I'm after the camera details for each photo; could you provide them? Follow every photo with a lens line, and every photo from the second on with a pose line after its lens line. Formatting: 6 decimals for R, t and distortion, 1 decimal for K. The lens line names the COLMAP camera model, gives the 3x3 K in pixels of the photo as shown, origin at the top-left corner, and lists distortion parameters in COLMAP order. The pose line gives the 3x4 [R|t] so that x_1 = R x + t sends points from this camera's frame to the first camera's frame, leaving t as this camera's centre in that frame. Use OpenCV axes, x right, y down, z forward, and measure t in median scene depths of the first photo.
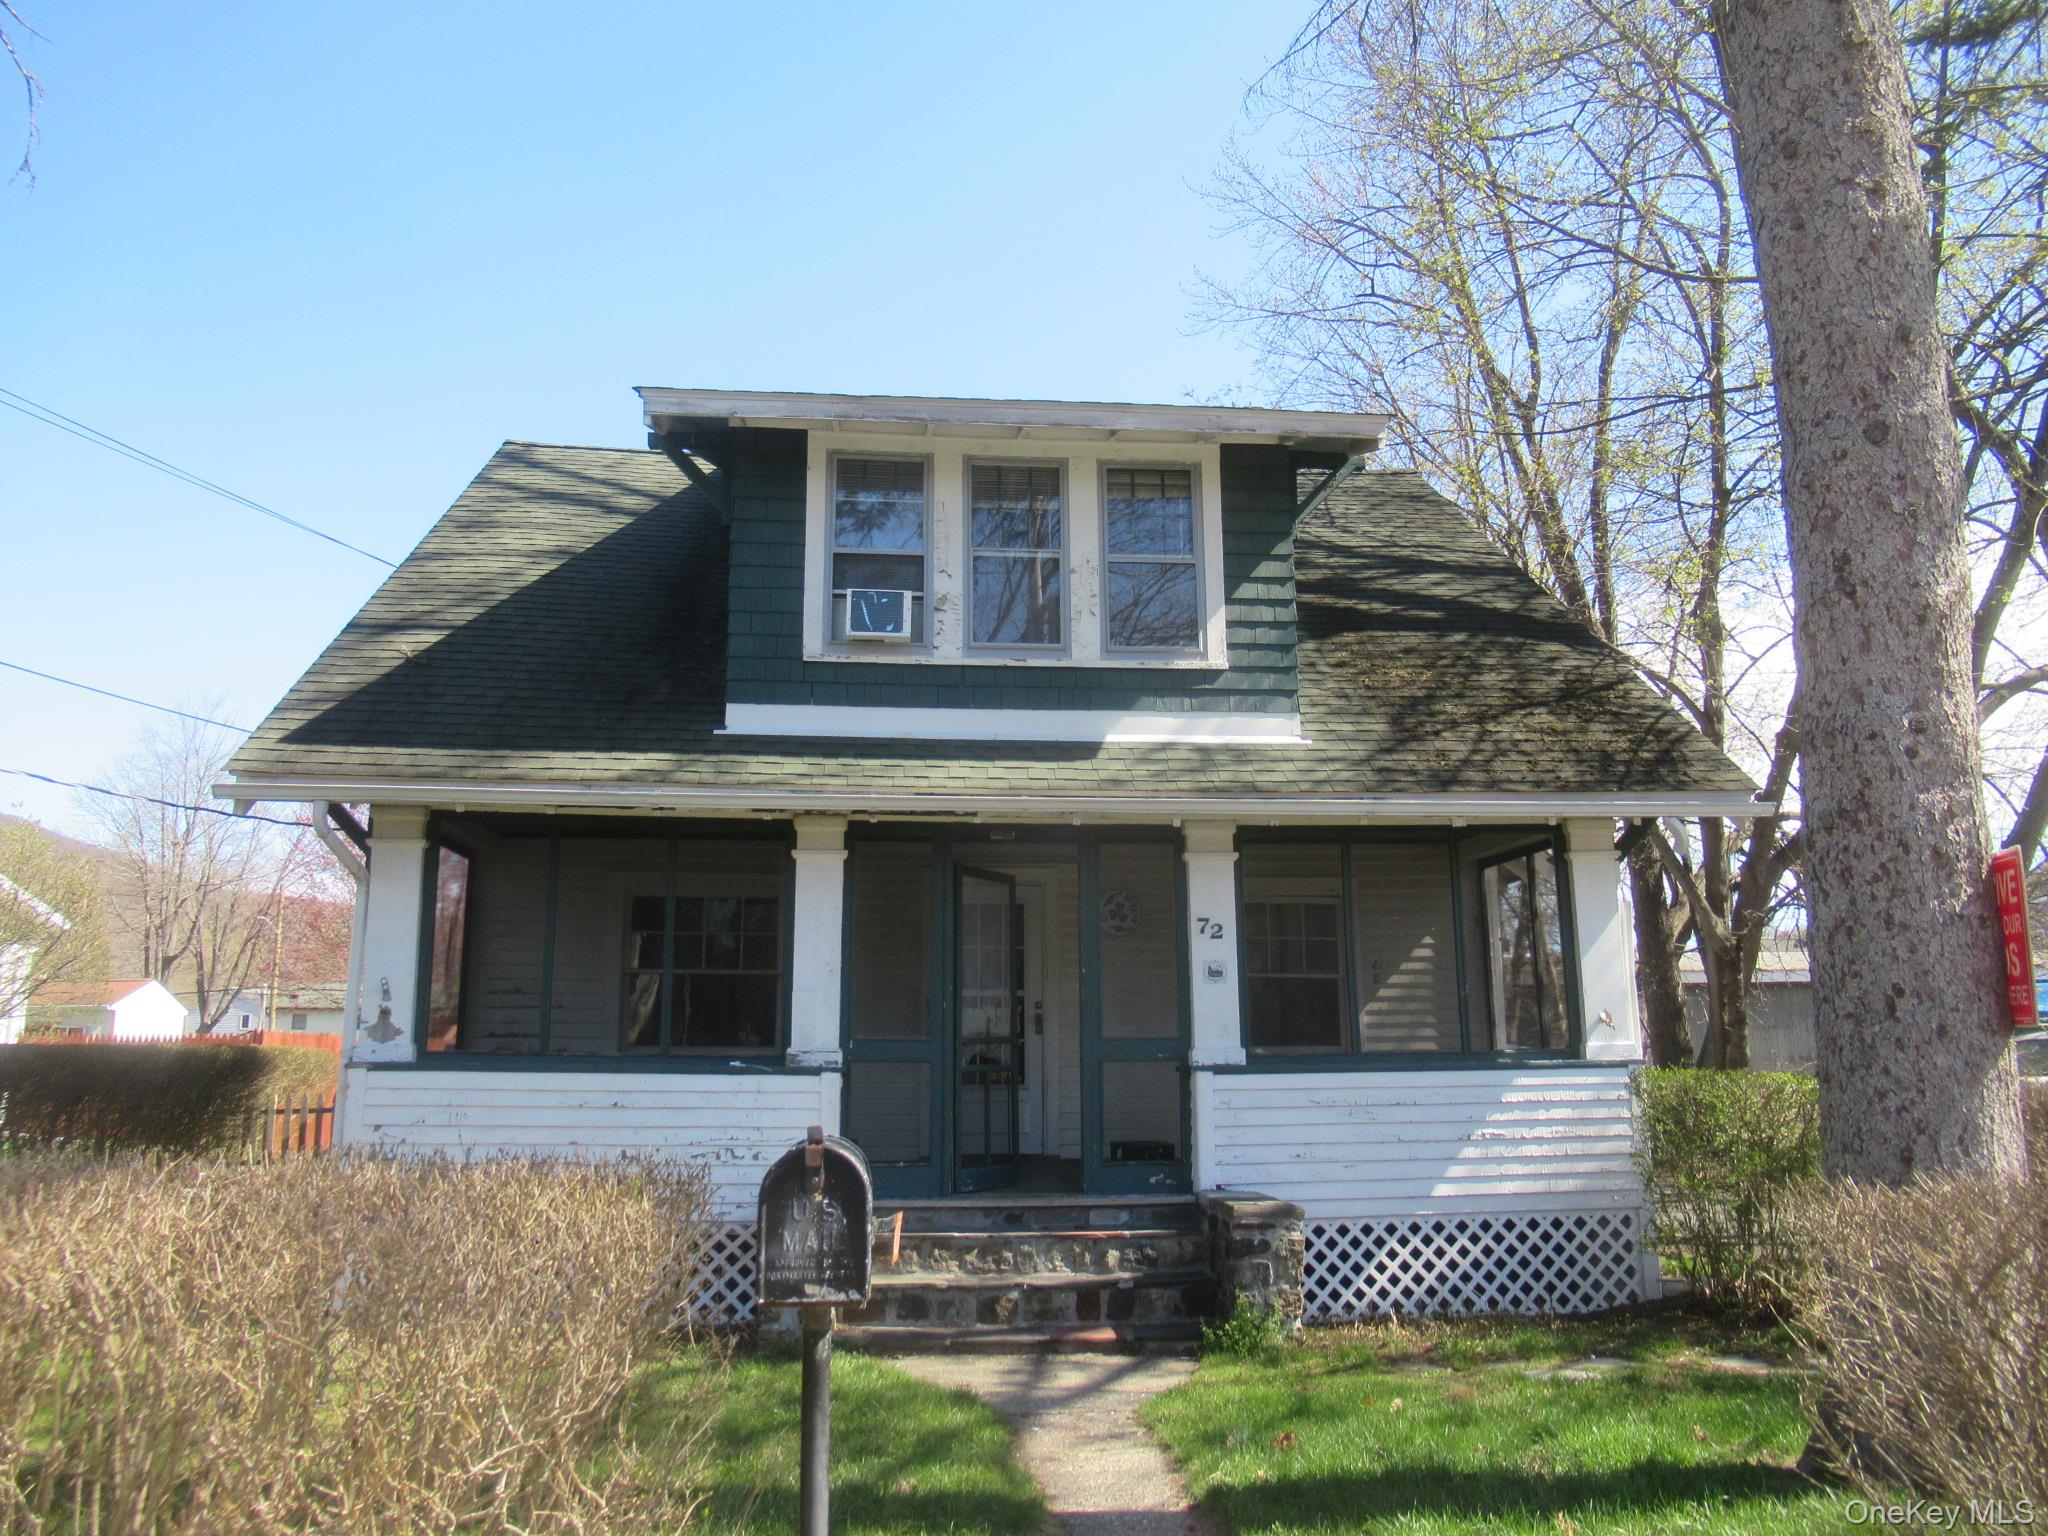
lens RADIAL K [[1513.4, 0, 1026.2], [0, 1513.4, 766.5], [0, 0, 1]] dist [-0.013370, 0.004239]
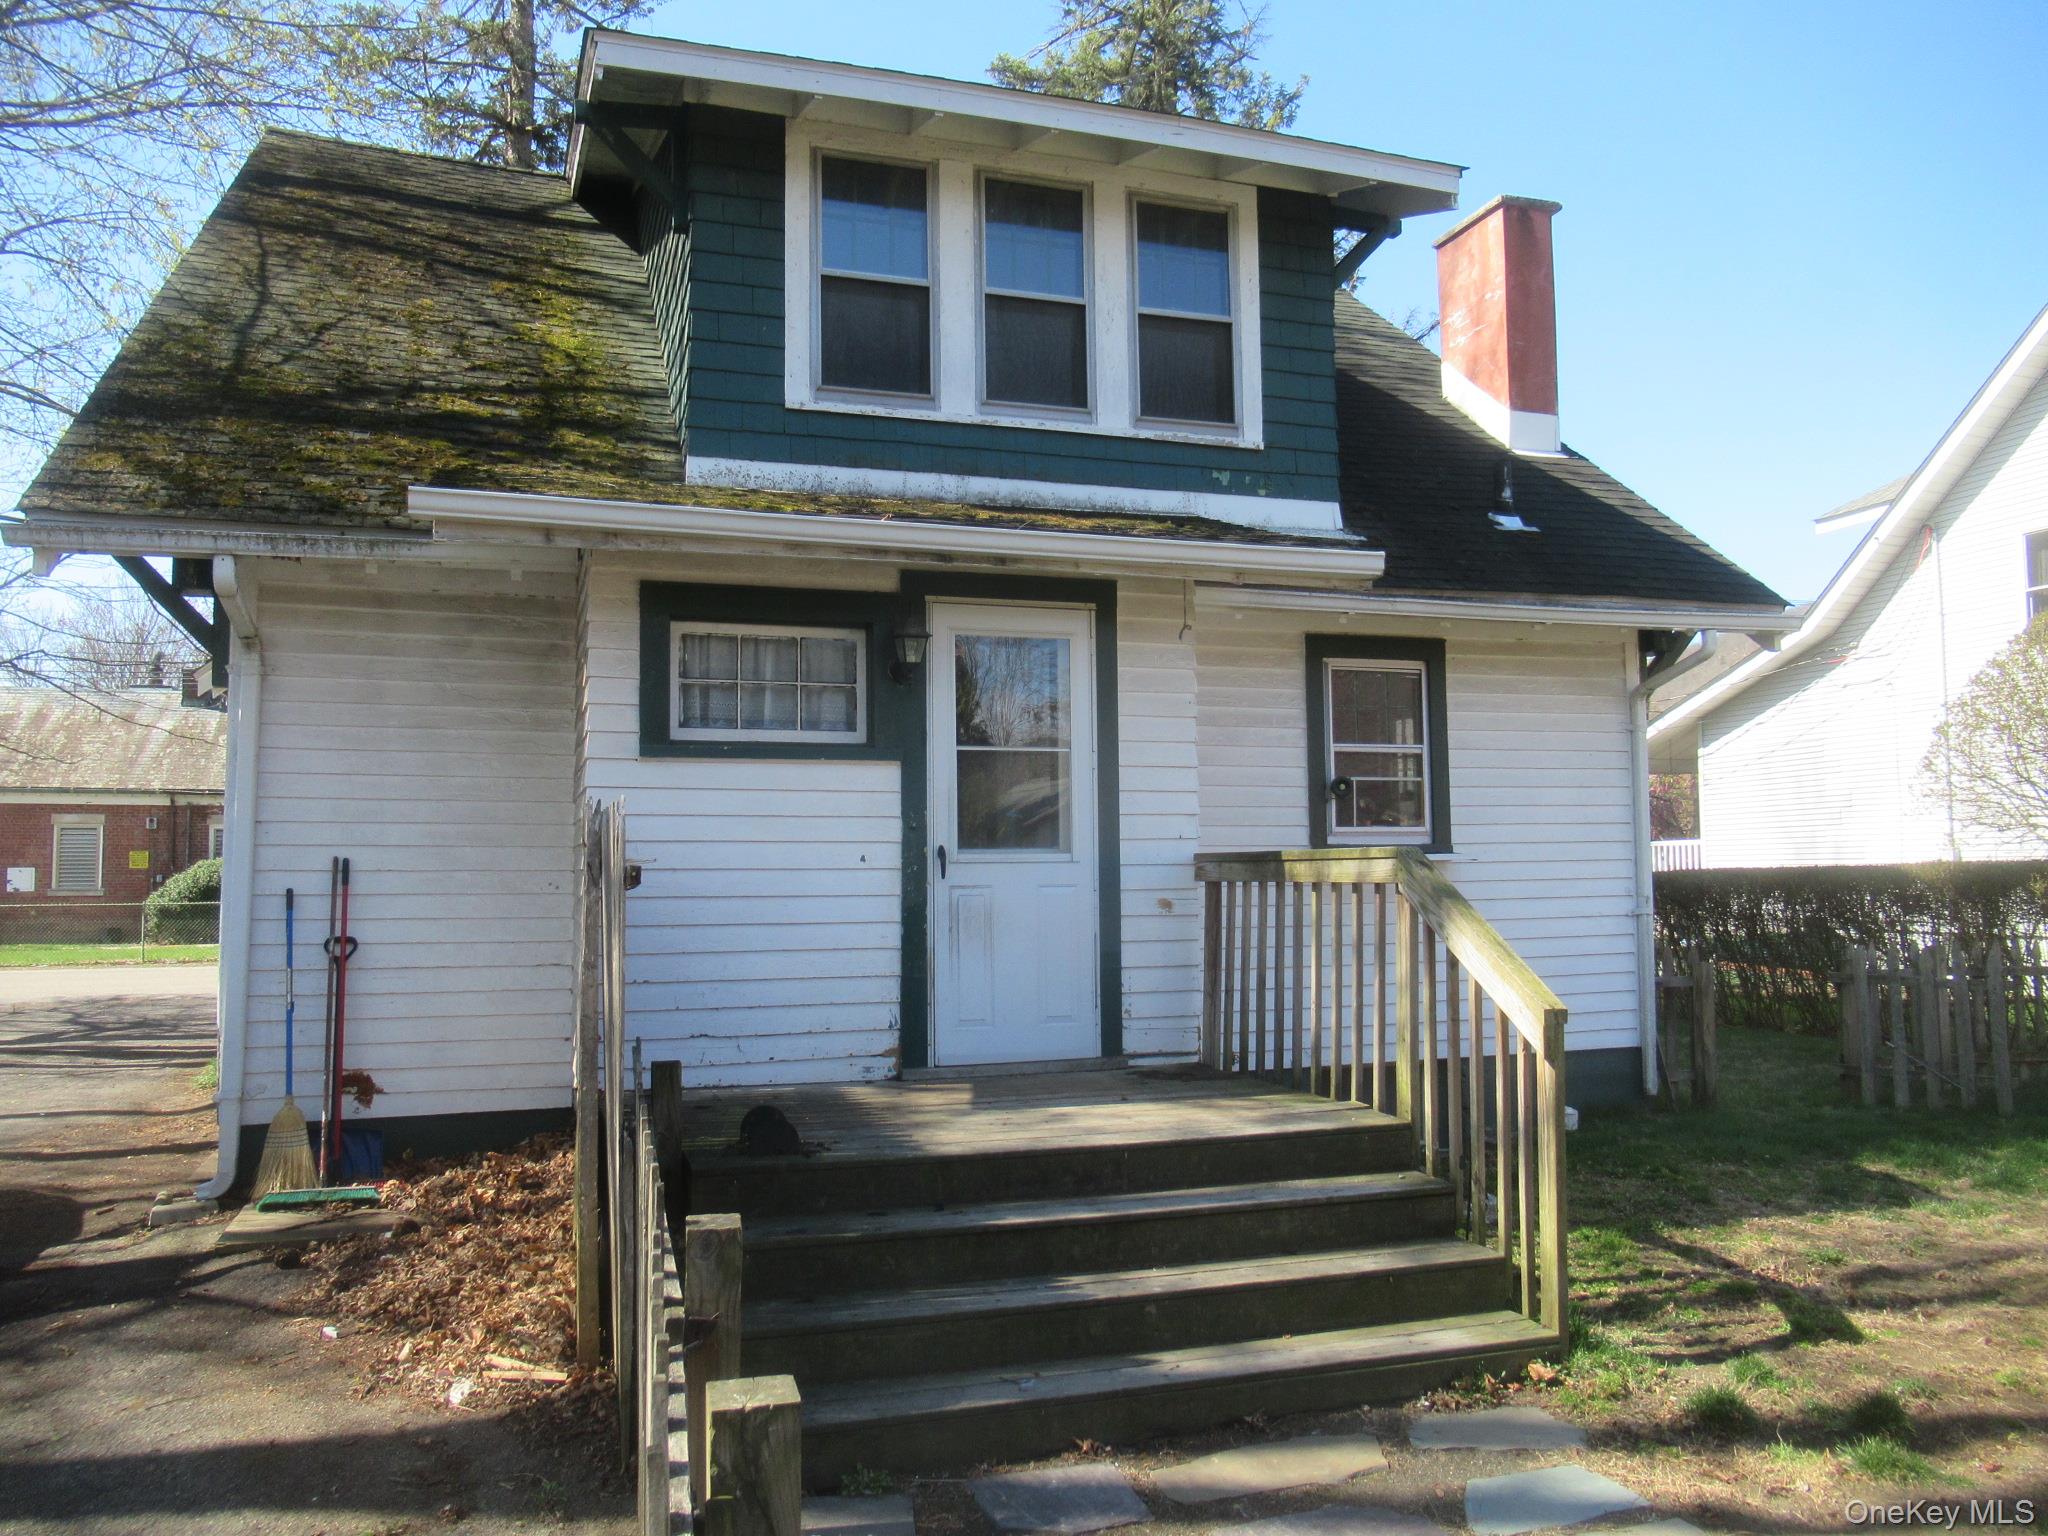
lens RADIAL K [[1513.4, 0, 1037.5], [0, 1513.4, 758.4], [0, 0, 1]] dist [-0.013370, 0.004239]
pose [[0.972499, 0.013832, 0.232495, -0.204543], [-0.043046, 0.991712, 0.121056, 0.013402], [-0.228894, -0.127735, 0.965034, 0.157837]]
